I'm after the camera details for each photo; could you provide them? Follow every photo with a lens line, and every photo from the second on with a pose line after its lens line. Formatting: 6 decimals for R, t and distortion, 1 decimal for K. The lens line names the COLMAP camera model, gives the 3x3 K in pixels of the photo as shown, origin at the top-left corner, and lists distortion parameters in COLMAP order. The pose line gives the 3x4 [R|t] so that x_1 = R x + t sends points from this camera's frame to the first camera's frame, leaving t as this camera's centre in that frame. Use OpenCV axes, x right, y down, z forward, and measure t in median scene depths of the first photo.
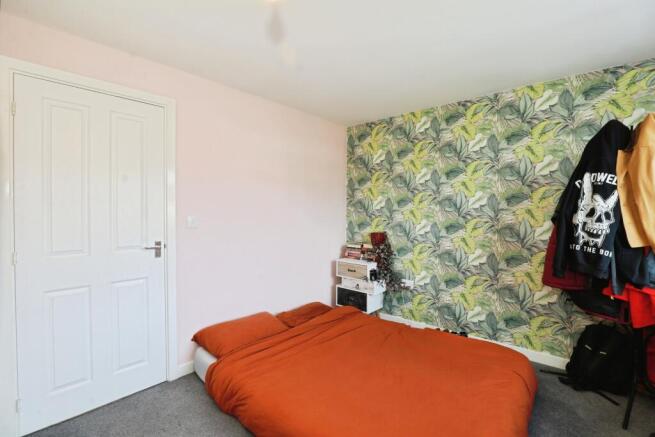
lens RADIAL K [[313.8, 0, 330.9], [0, 313.8, 214.0], [0, 0, 1]] dist [-0.001352, 0.000586]
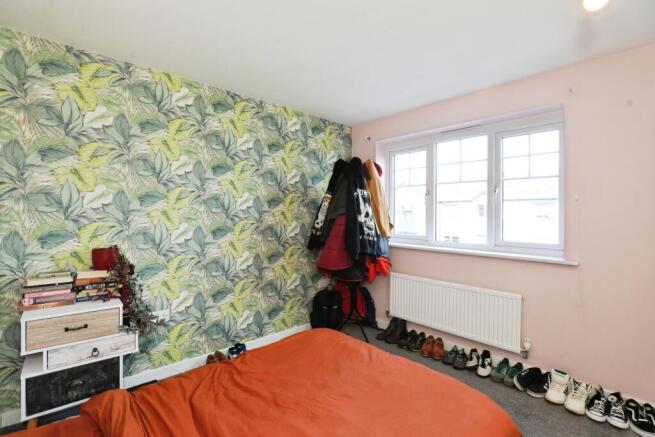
lens RADIAL K [[313.8, 0, 330.9], [0, 313.8, 214.0], [0, 0, 1]] dist [-0.001352, 0.000586]
pose [[0.098357, 0.001768, 0.995150, -0.446577], [0.000107, 0.999998, -0.001787, -0.003279], [-0.995151, 0.000283, 0.098357, 0.603409]]
